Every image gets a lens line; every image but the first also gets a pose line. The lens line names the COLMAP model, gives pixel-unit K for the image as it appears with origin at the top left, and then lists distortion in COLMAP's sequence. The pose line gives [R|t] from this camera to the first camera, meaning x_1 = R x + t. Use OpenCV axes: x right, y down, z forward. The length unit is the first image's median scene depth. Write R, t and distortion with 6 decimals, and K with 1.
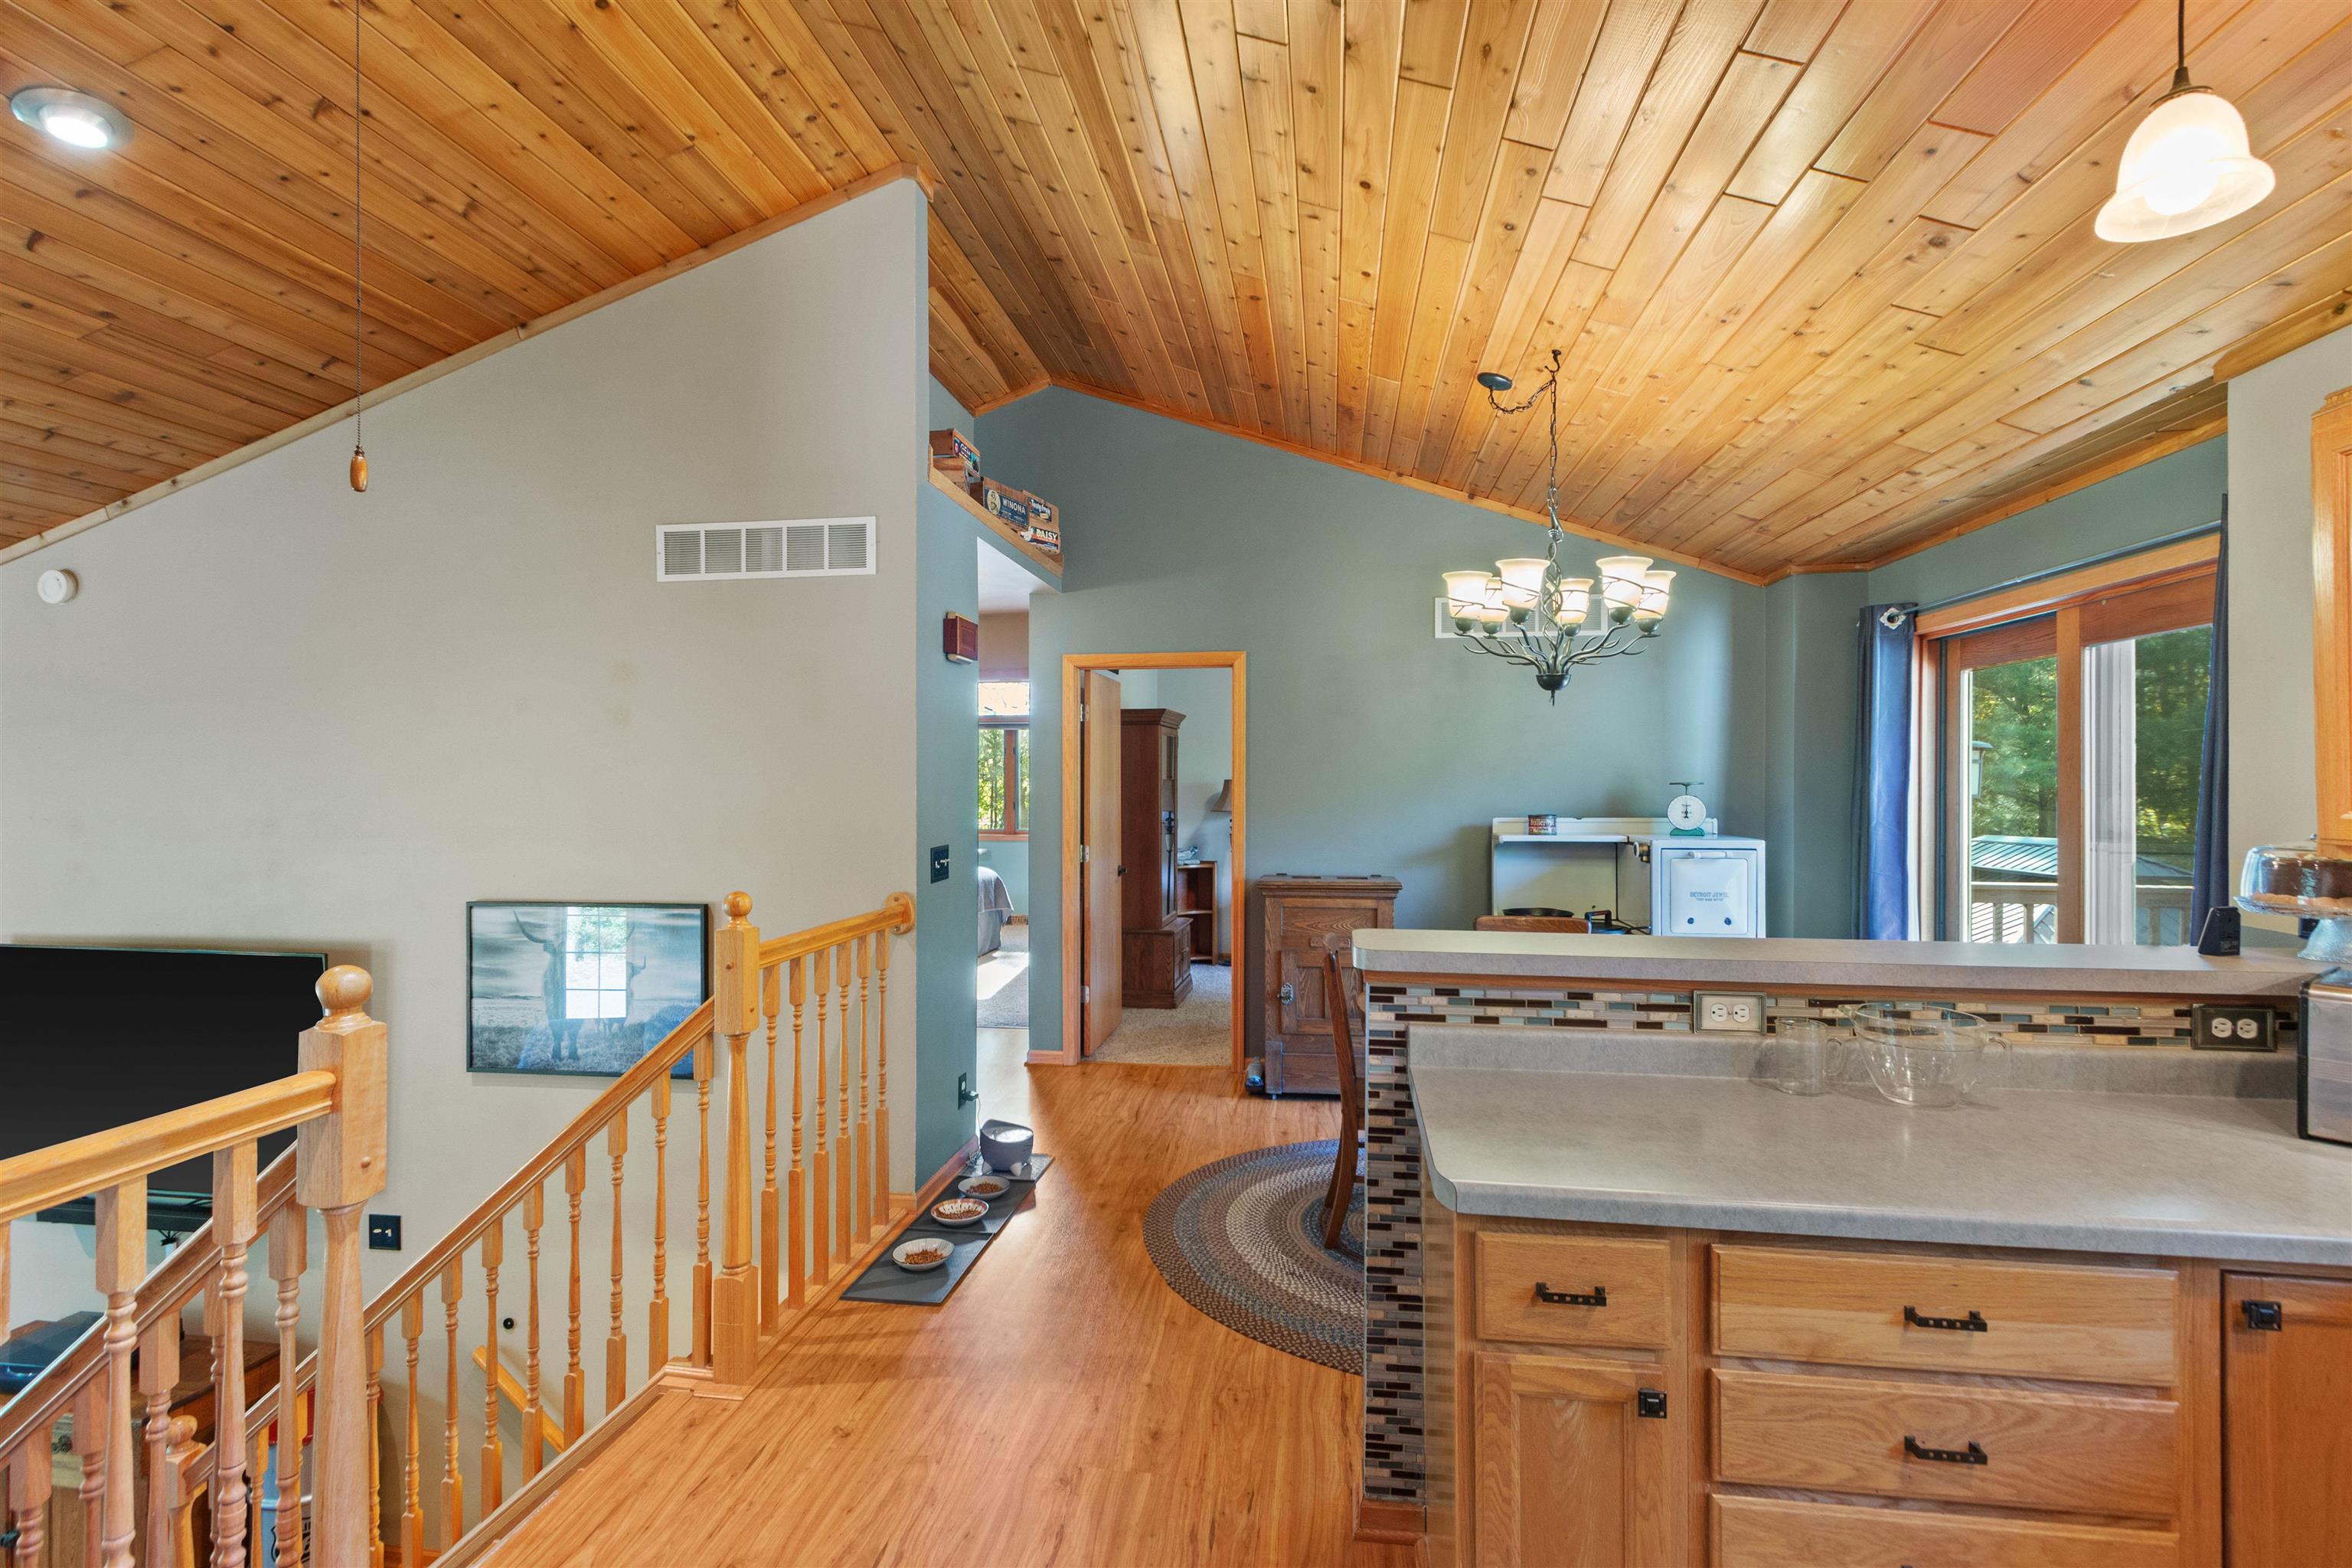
lens RADIAL K [[1093.4, 0, 1178.8], [0, 1093.4, 781.4], [0, 0, 1]] dist [0.005523, 0.000176]
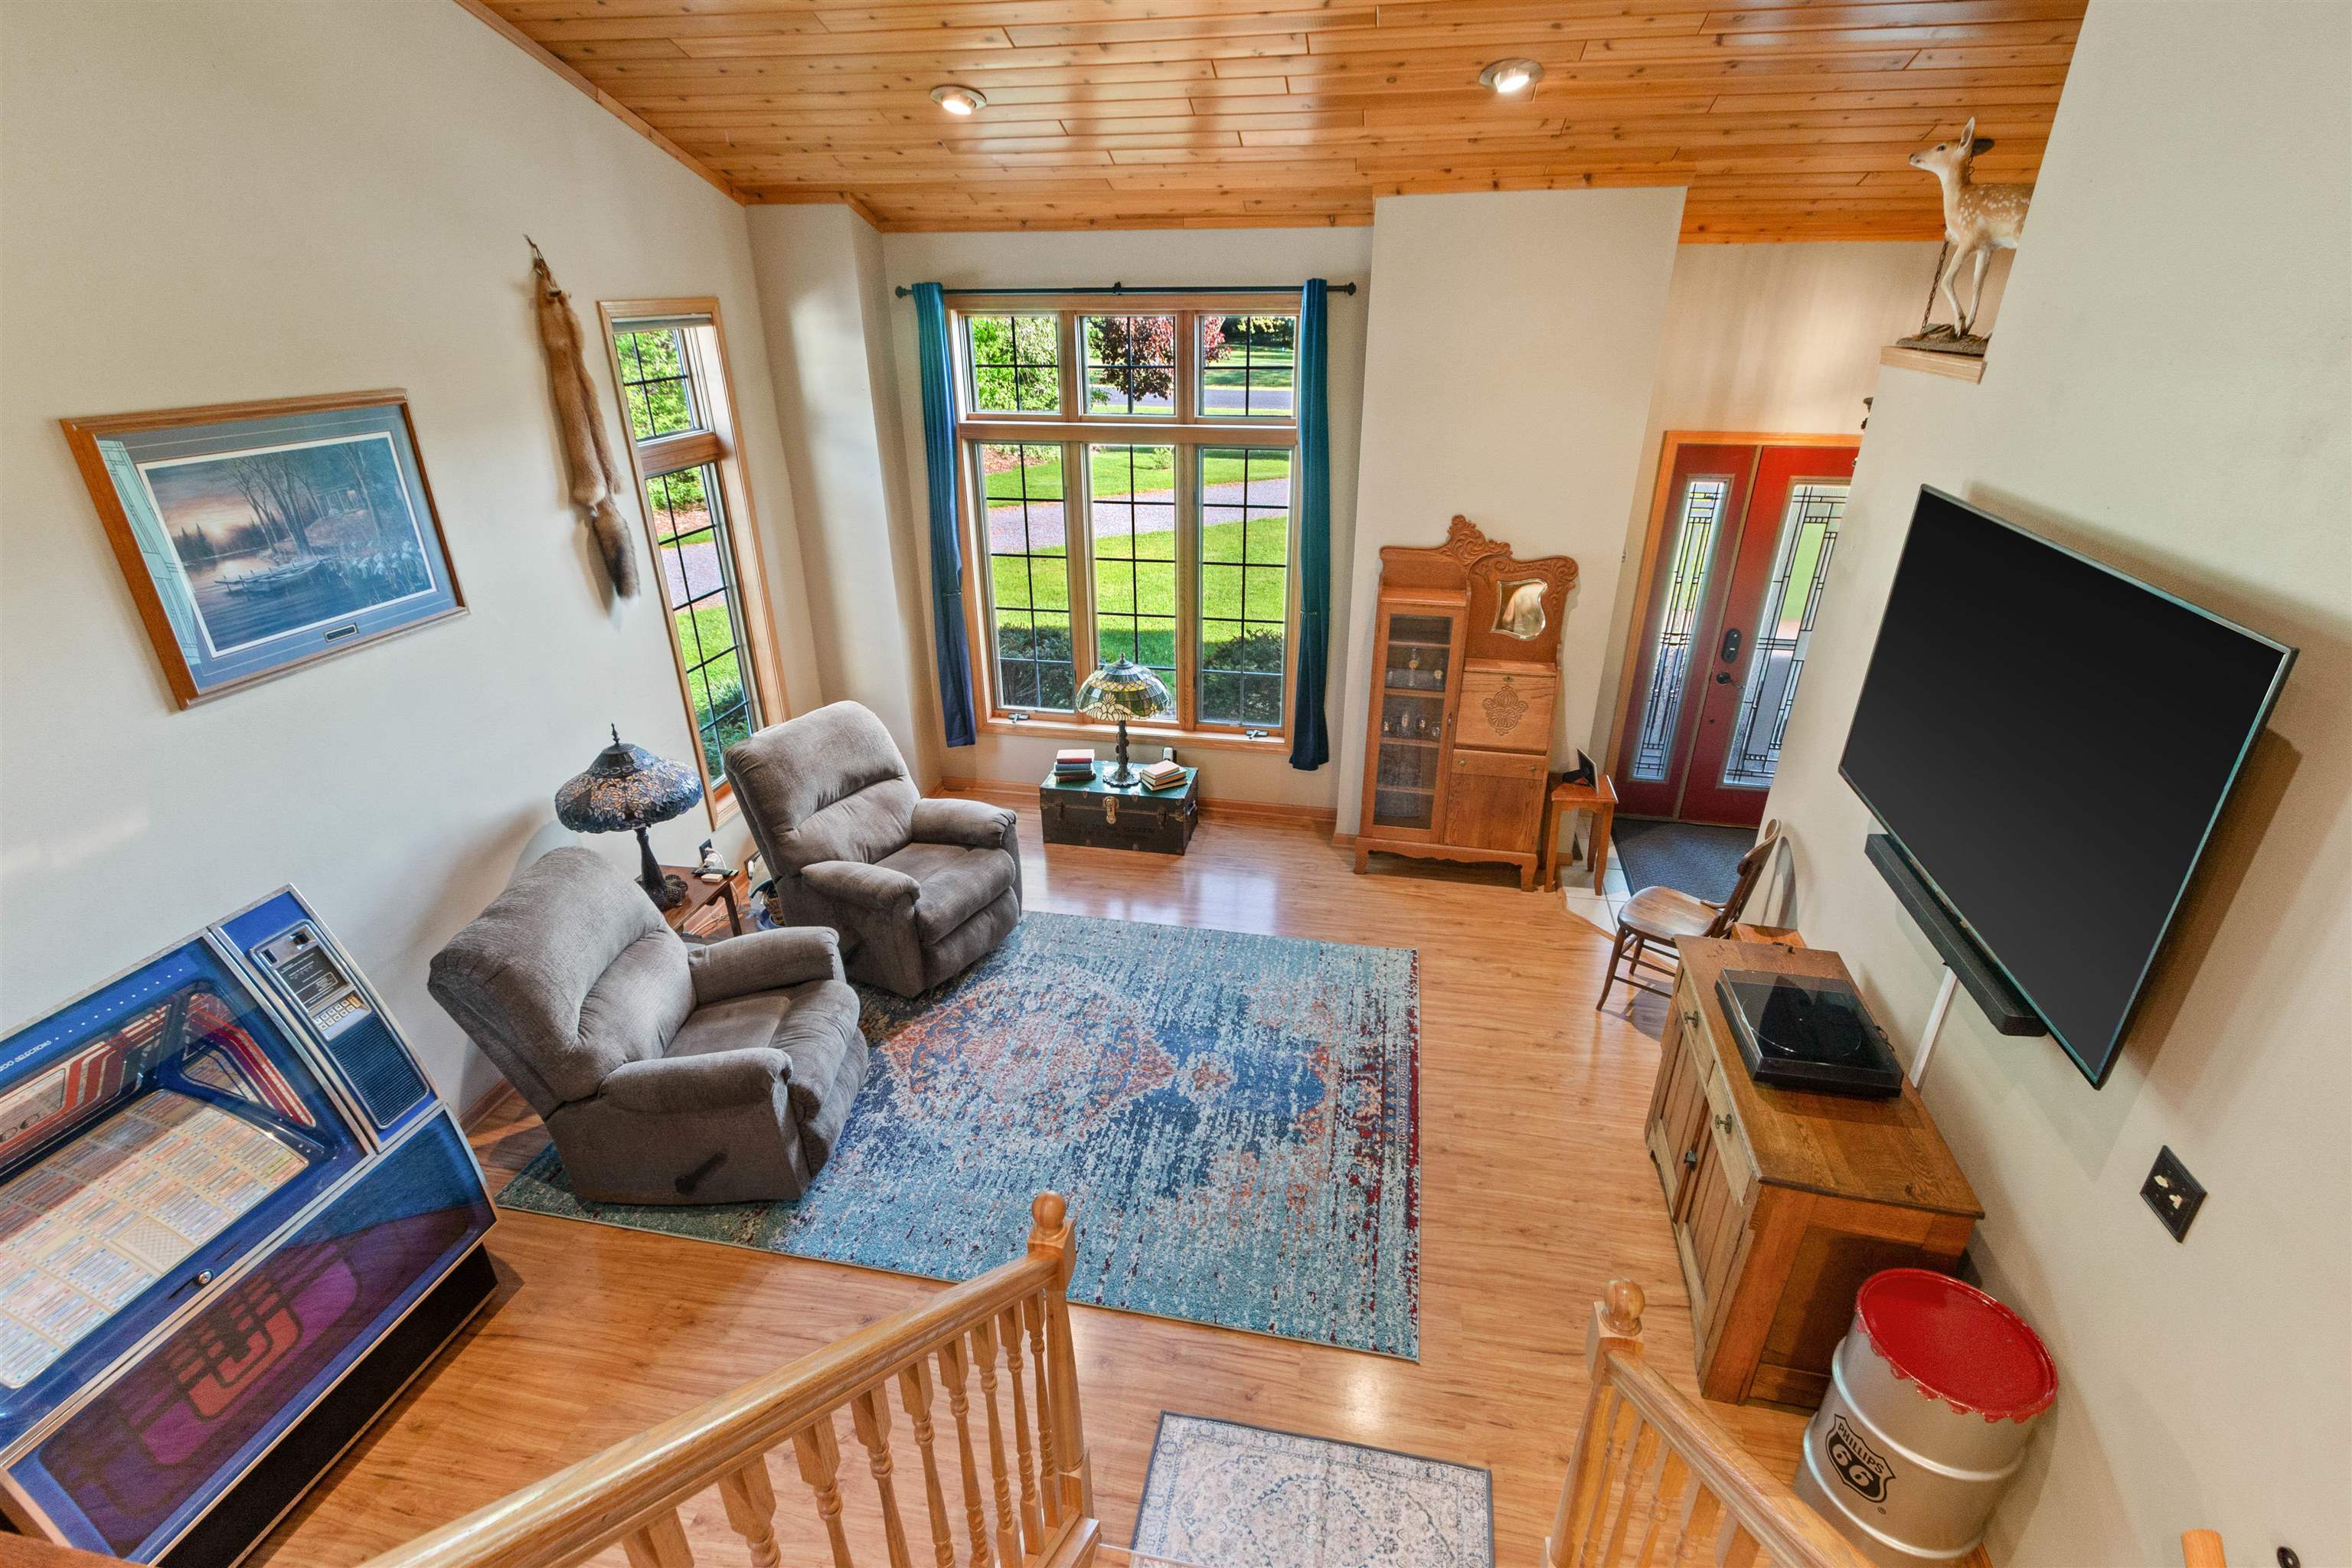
lens RADIAL K [[1094.2, 0, 1176.4], [0, 1094.2, 813.7], [0, 0, 1]] dist [0.008408, -0.000412]
pose [[-0.061831, 0.439789, -0.895970, -0.483077], [0.004327, 0.897798, 0.440387, 0.022006], [0.998077, 0.023353, -0.057415, 0.882330]]
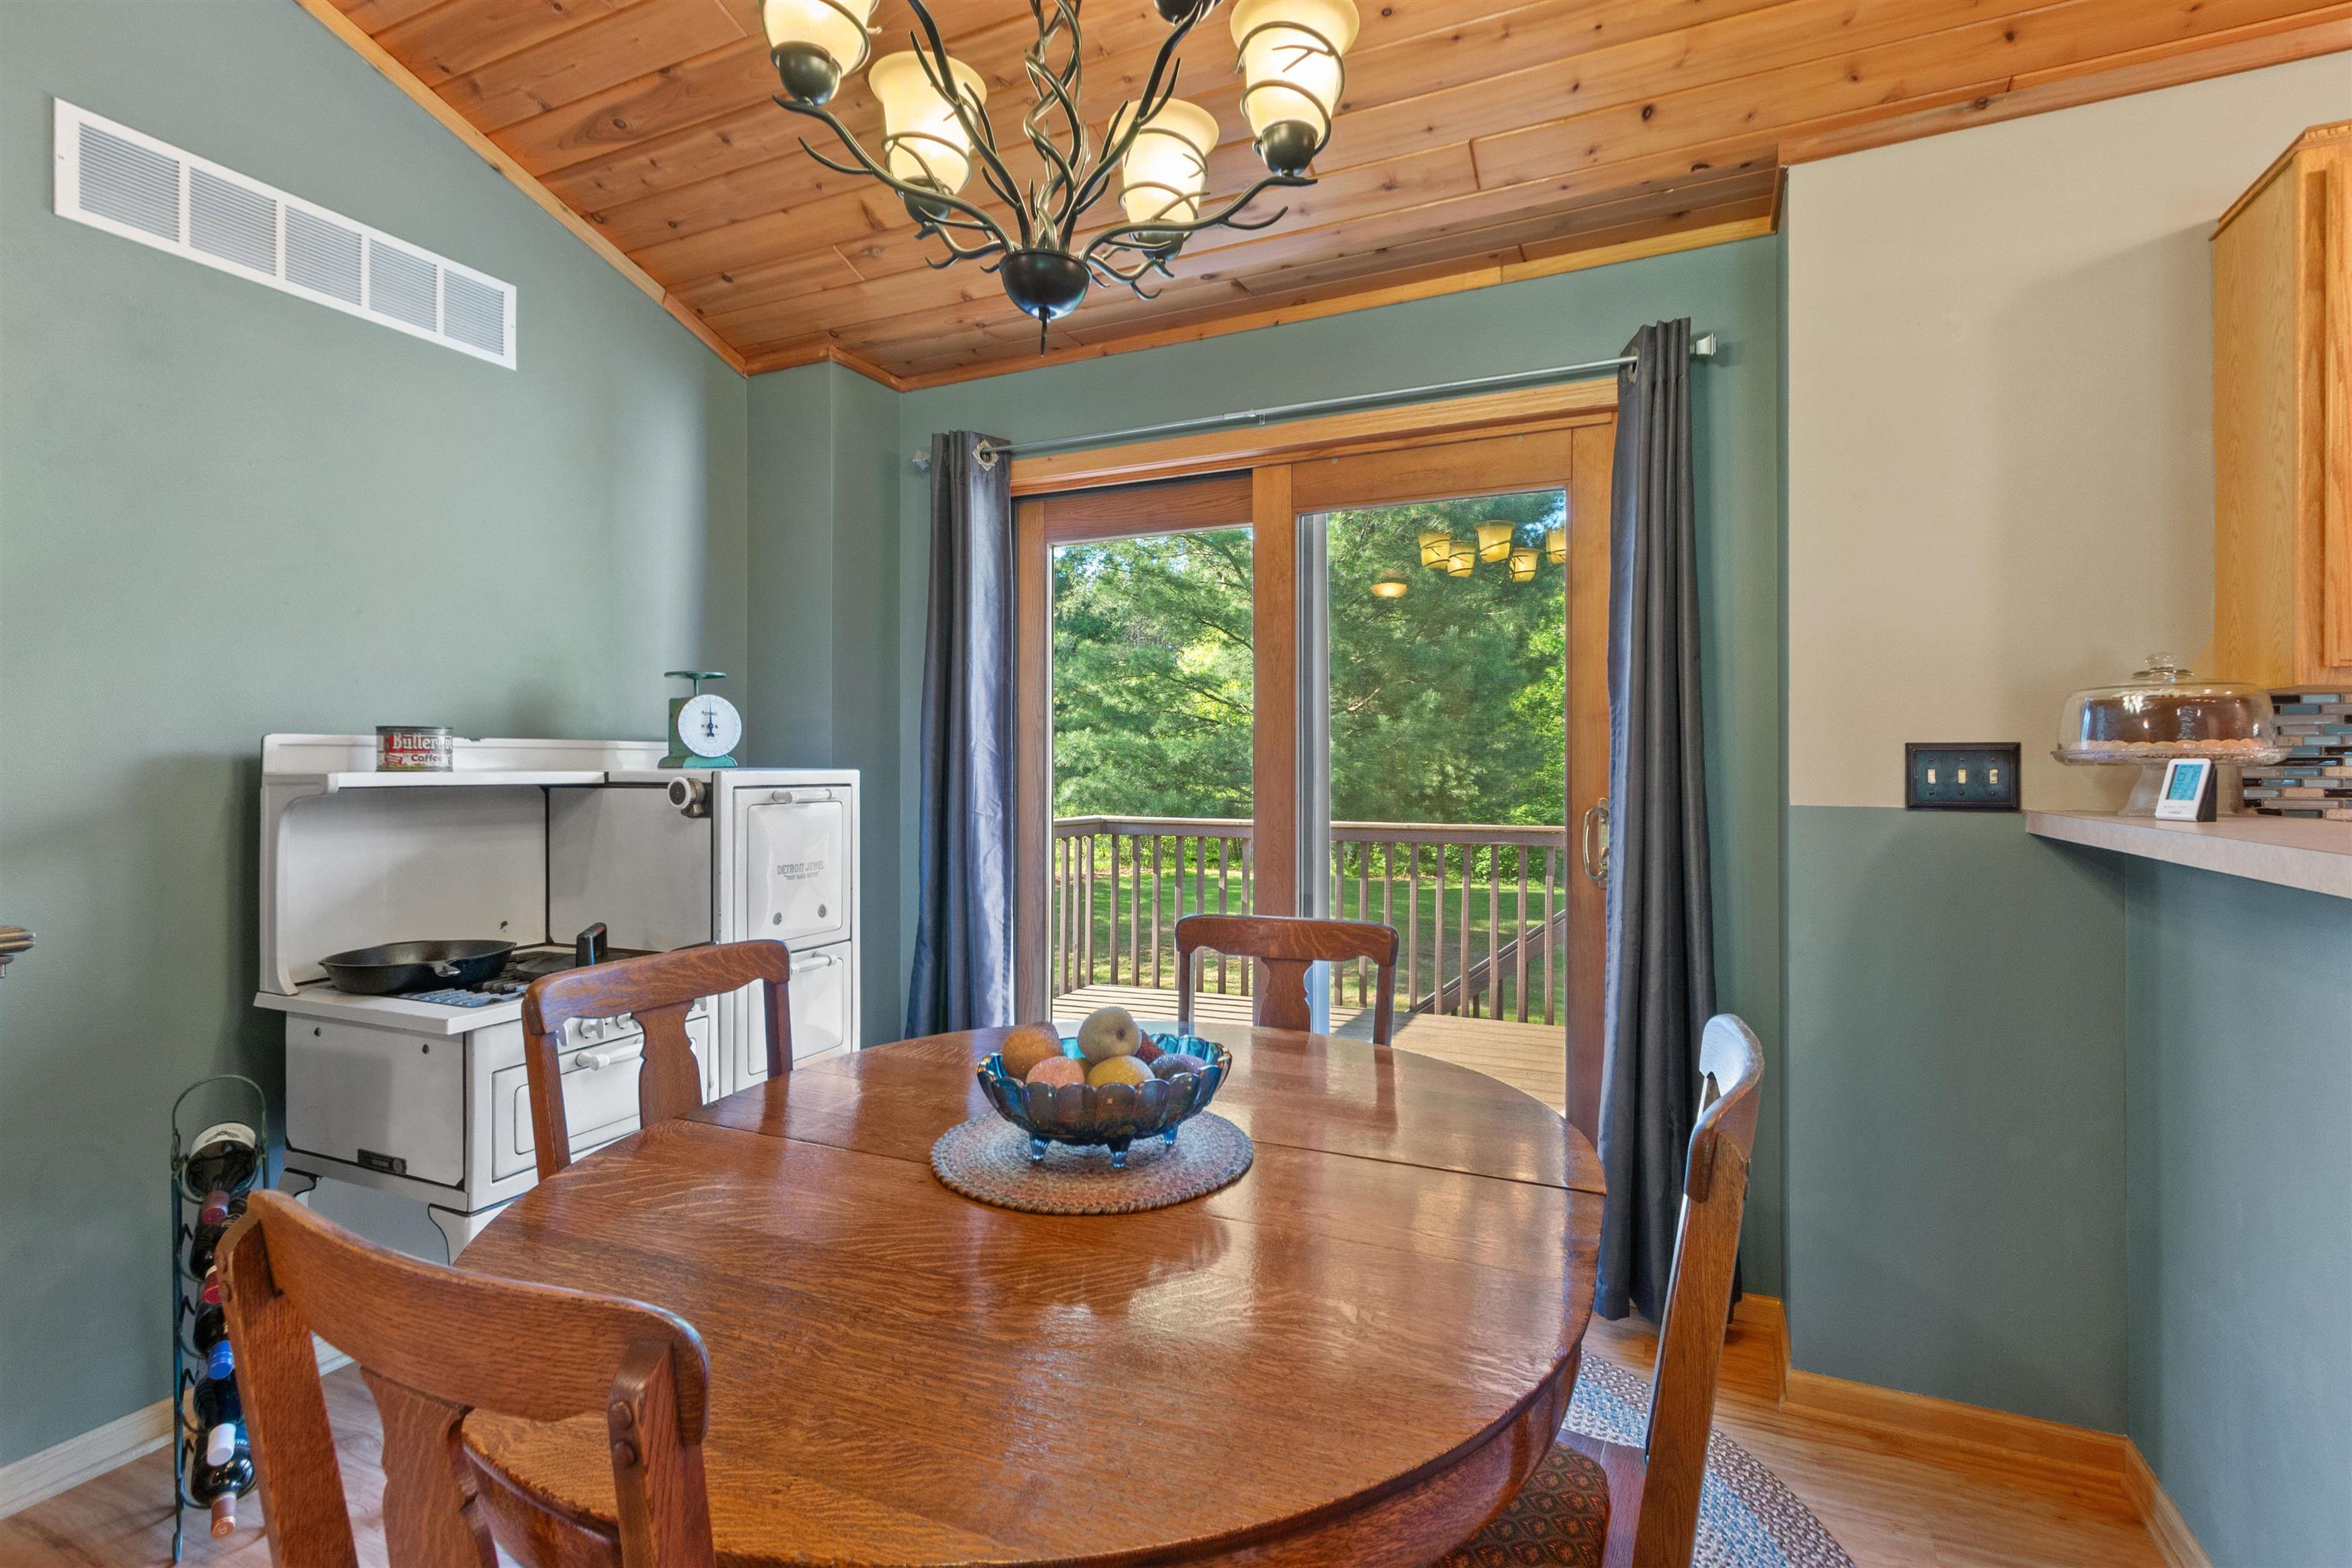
lens RADIAL K [[1102.0, 0, 1177.5], [0, 1102.0, 764.7], [0, 0, 1]] dist [0.000475, -0.000311]
pose [[0.289138, 0.002696, 0.957284, 0.004007], [0.002507, 0.999990, -0.003573, 0.098764], [-0.957284, 0.003434, 0.289128, 1.203524]]
